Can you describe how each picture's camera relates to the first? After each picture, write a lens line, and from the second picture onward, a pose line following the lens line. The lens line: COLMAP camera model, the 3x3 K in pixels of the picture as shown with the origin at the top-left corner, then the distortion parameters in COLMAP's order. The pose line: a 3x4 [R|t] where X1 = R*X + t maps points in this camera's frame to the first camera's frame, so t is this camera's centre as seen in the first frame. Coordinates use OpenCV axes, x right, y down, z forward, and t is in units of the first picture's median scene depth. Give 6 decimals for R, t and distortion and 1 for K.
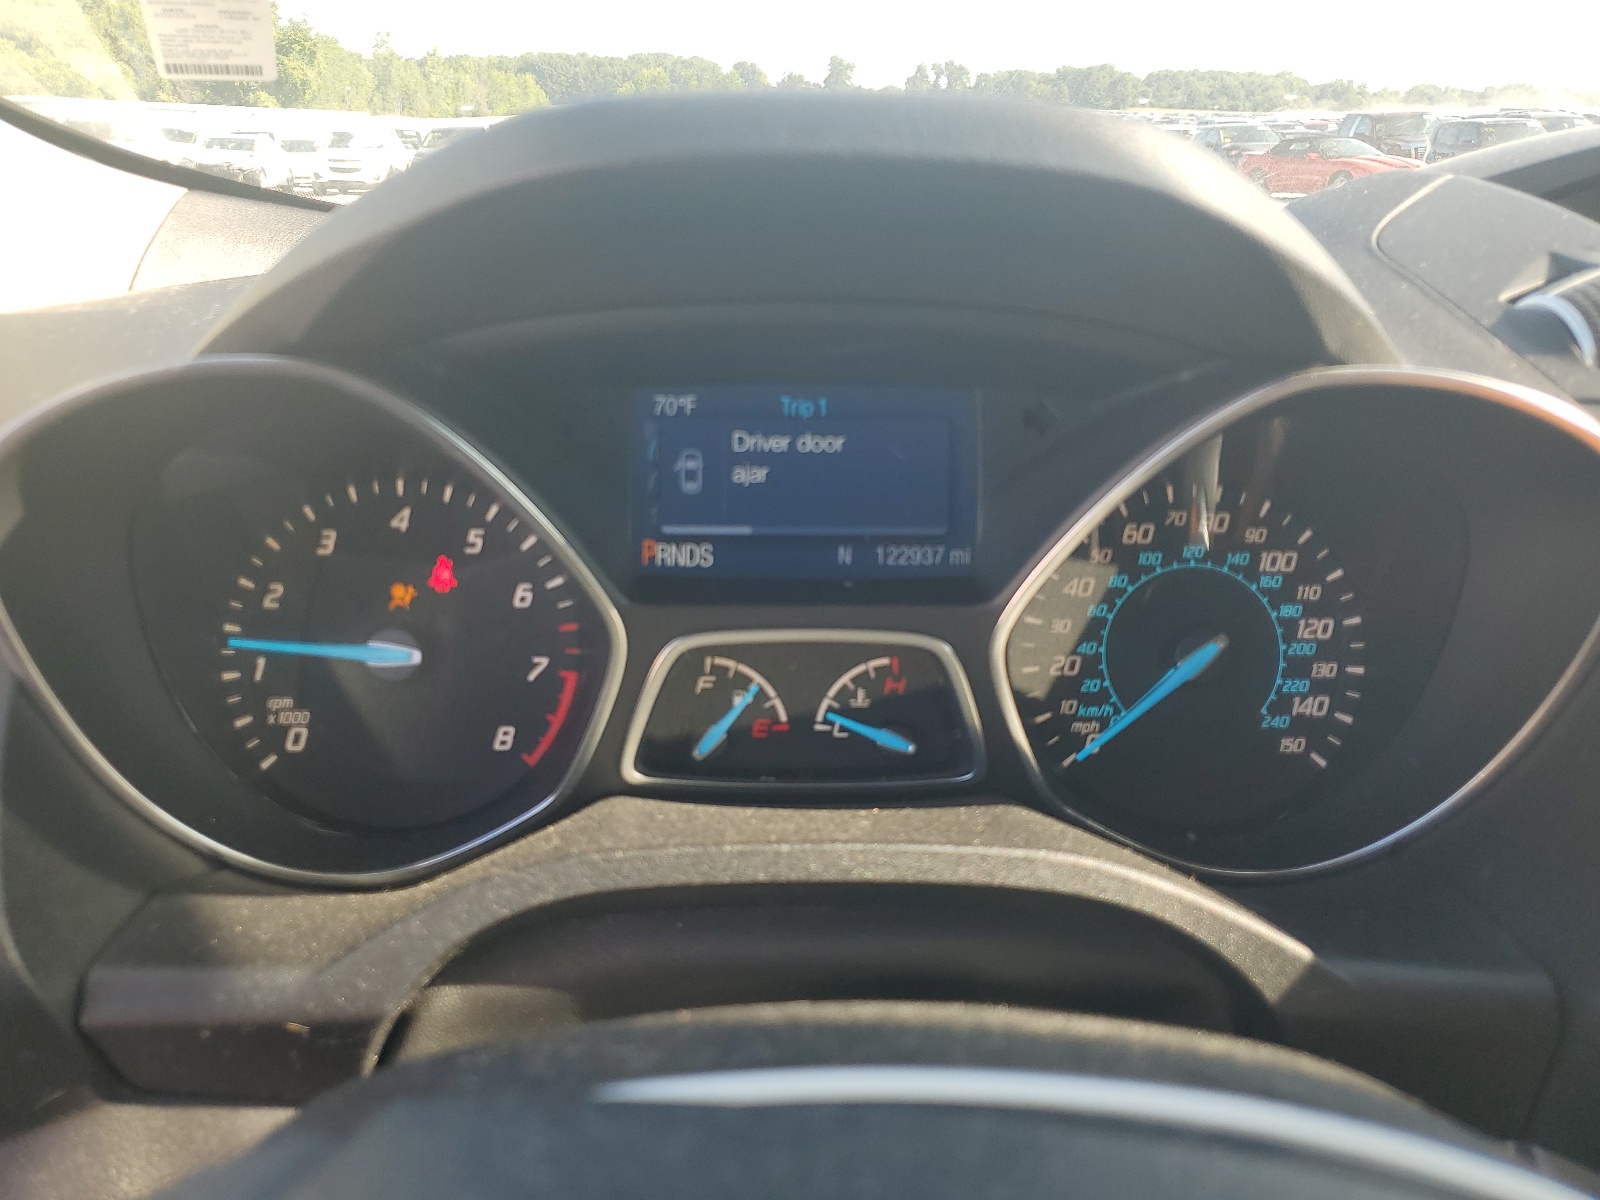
lens RADIAL K [[1220.8, 0, 797.5], [0, 1220.8, 600.3], [0, 0, 1]] dist [0.002936, 0.000077]
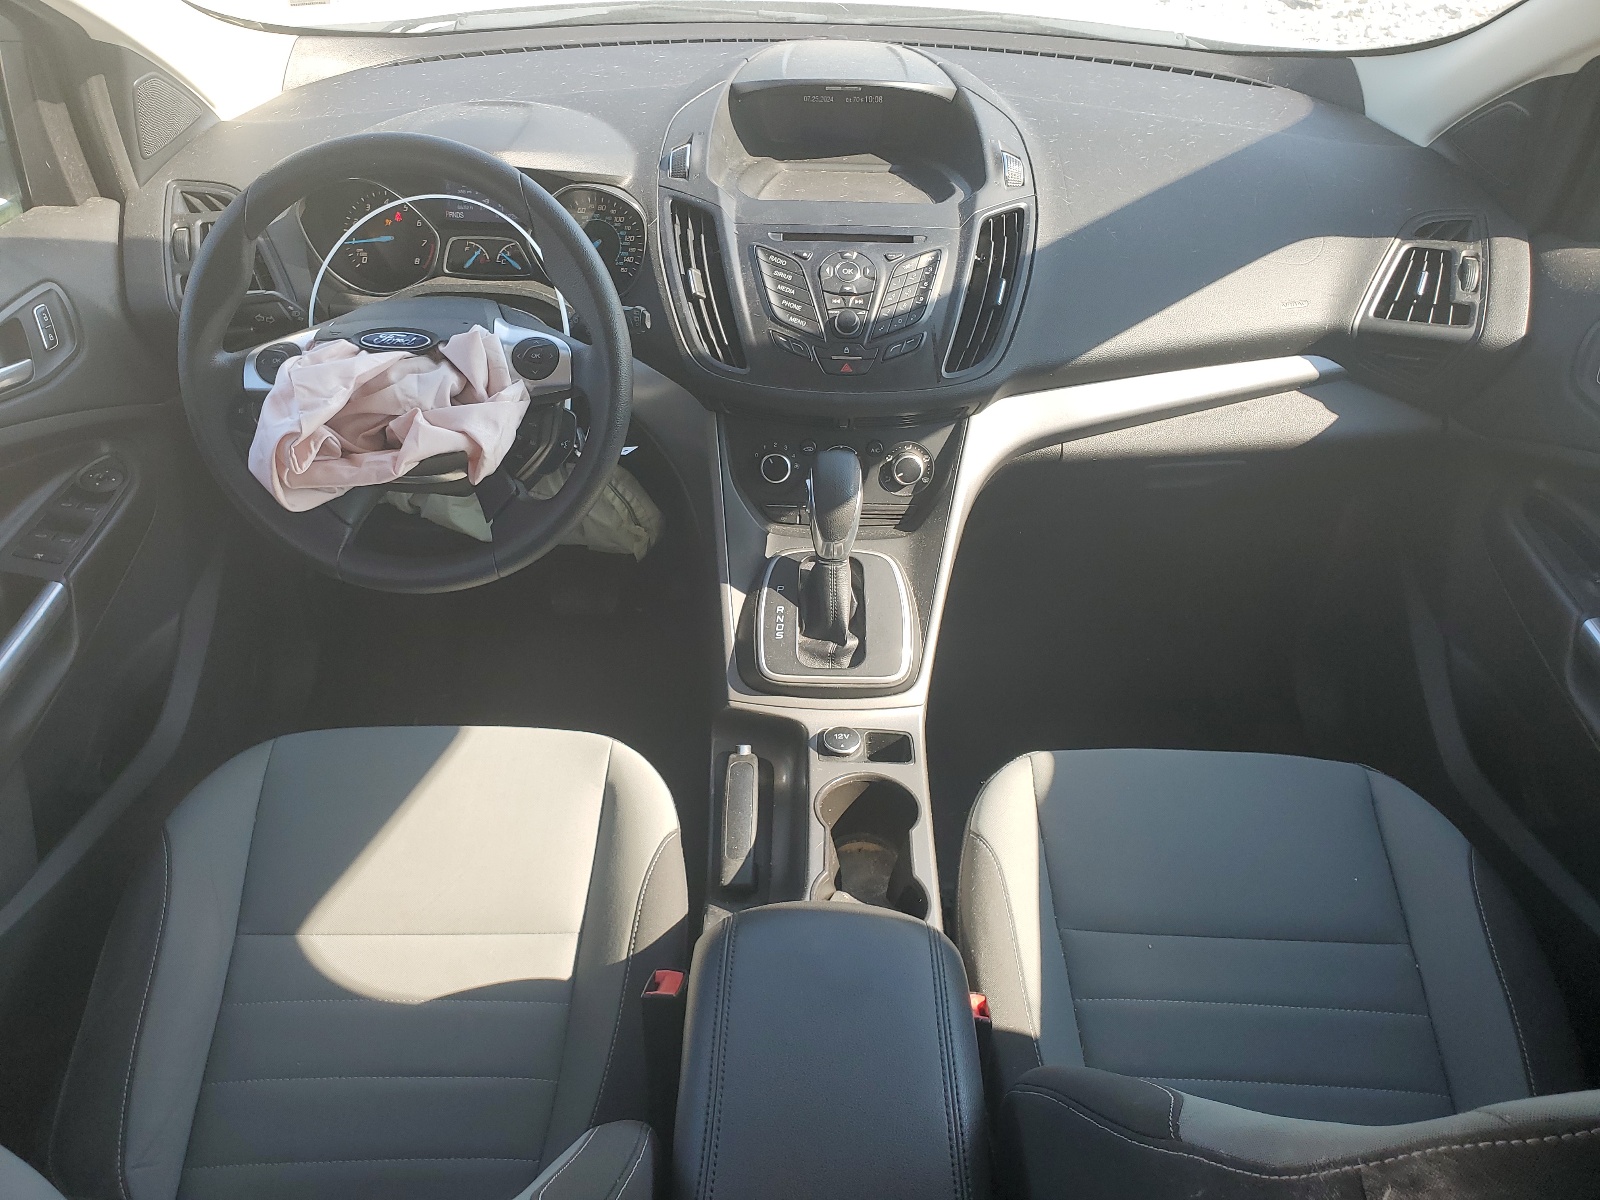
lens RADIAL K [[1220.8, 0, 802.0], [0, 1220.8, 597.7], [0, 0, 1]] dist [0.002936, 0.000077]
pose [[0.998724, 0.037771, -0.033529, 1.149614], [-0.024418, 0.942222, 0.334099, -0.207482], [0.044211, -0.332854, 0.941941, -2.951586]]
